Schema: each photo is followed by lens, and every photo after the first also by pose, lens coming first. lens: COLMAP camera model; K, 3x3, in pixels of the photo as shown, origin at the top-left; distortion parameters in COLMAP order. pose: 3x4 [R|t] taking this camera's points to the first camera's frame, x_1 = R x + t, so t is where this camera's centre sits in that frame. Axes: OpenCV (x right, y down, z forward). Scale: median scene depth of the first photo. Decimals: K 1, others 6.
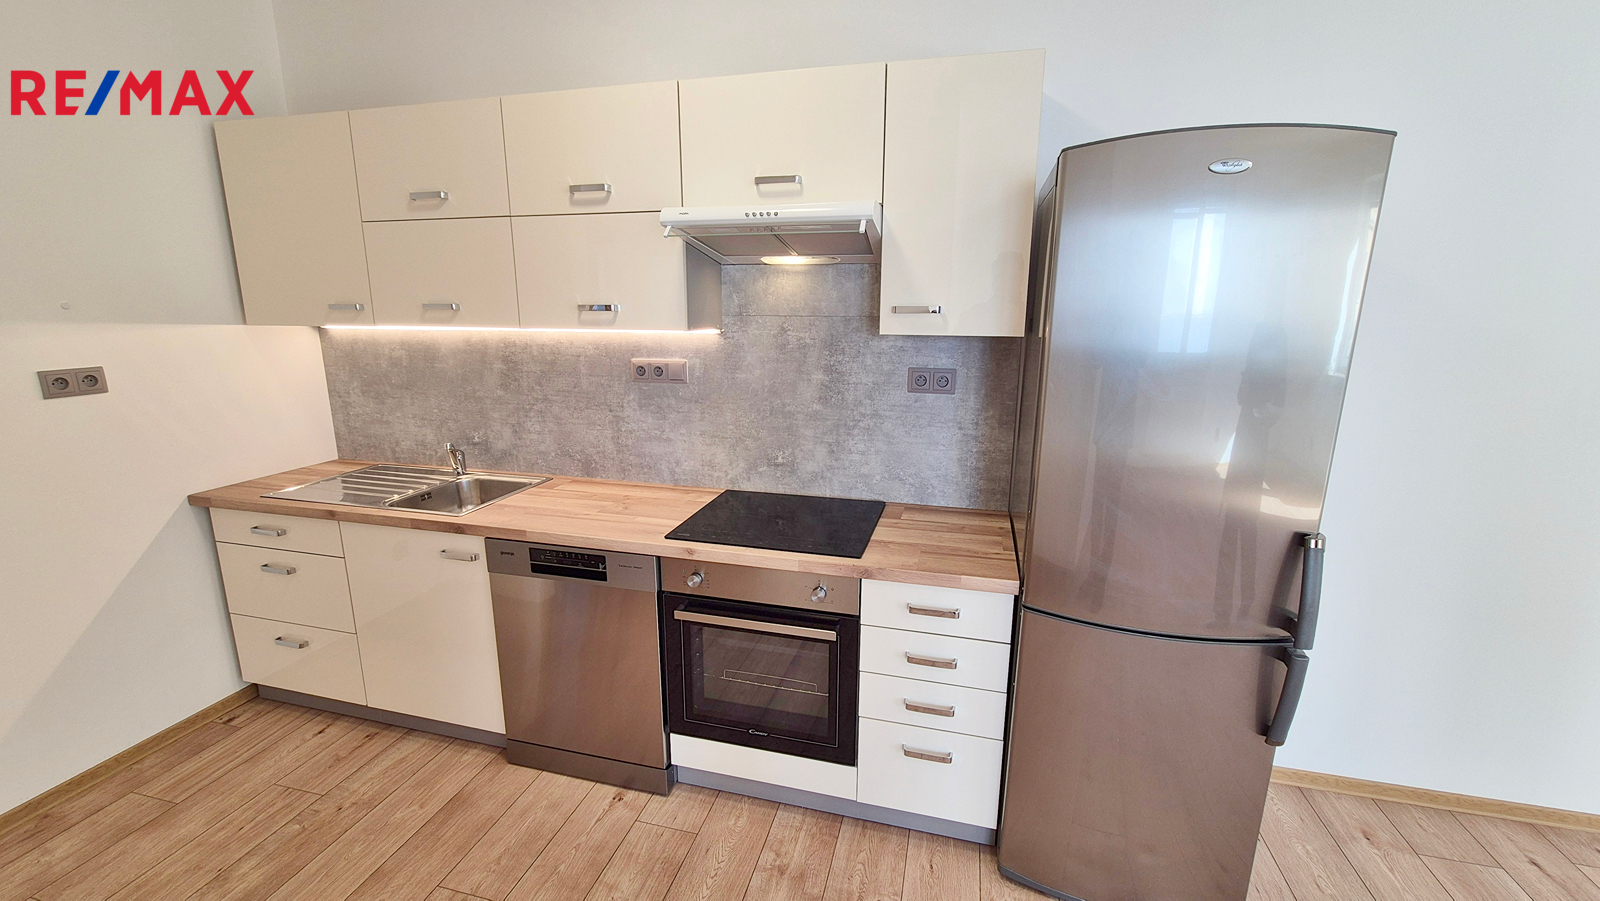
lens RADIAL K [[648.3, 0, 806.4], [0, 648.3, 449.9], [0, 0, 1]] dist [-0.000592, 0.000973]
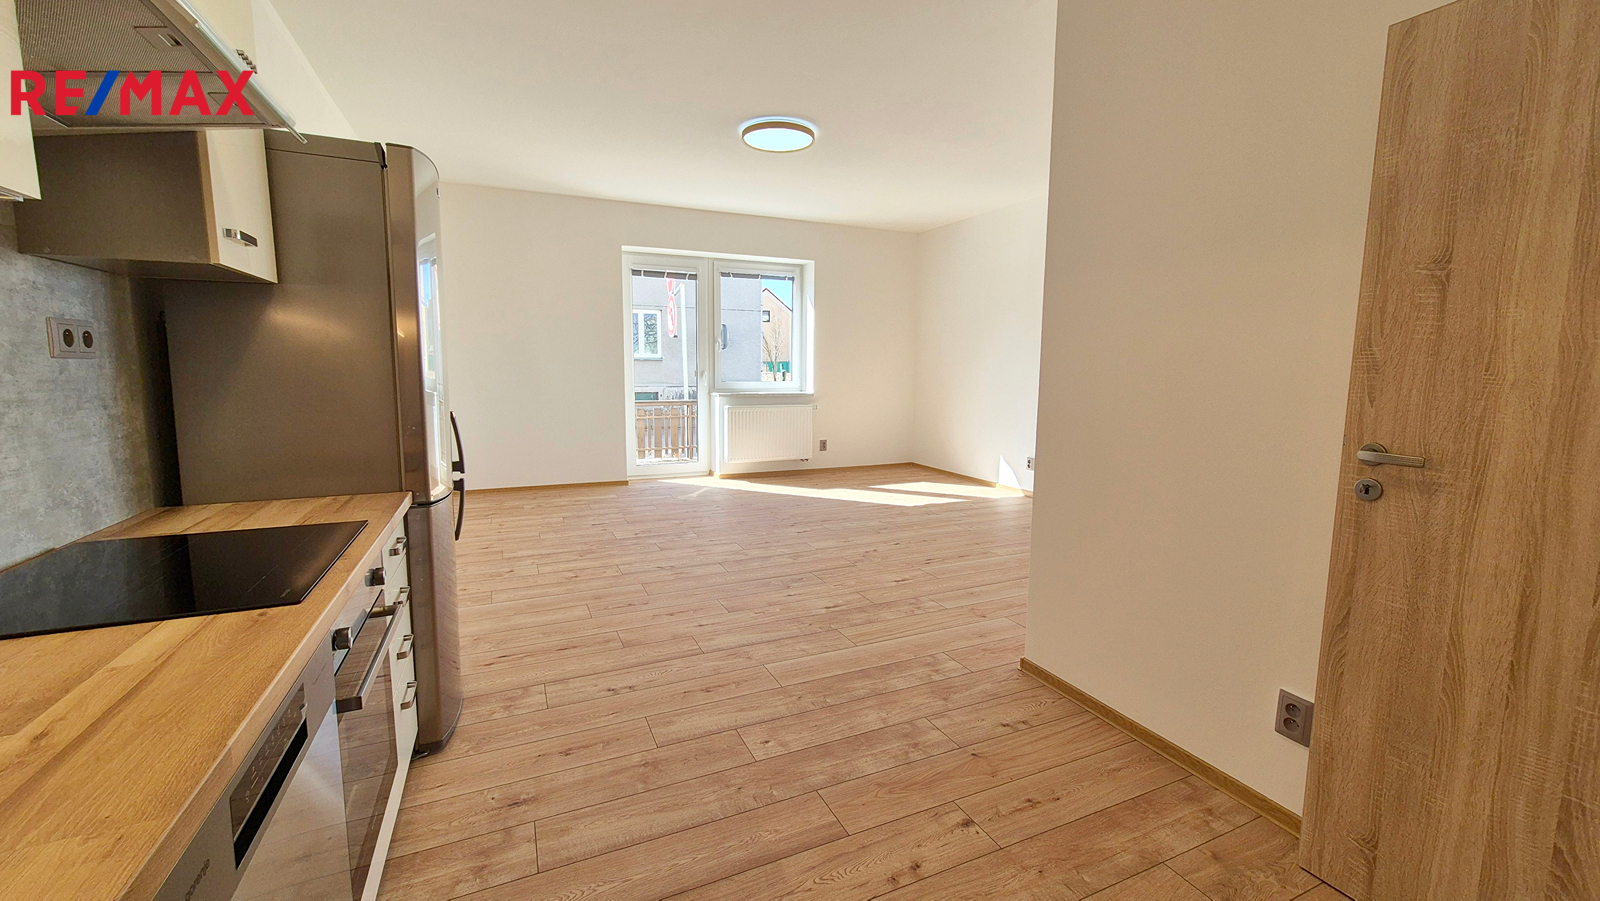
lens RADIAL K [[648.3, 0, 803.1], [0, 648.3, 440.1], [0, 0, 1]] dist [-0.000592, 0.000973]
pose [[-0.630075, -0.100829, 0.769961, -0.752619], [0.158375, 0.954008, 0.254532, -0.055902], [-0.760212, 0.282317, -0.585127, 0.809799]]
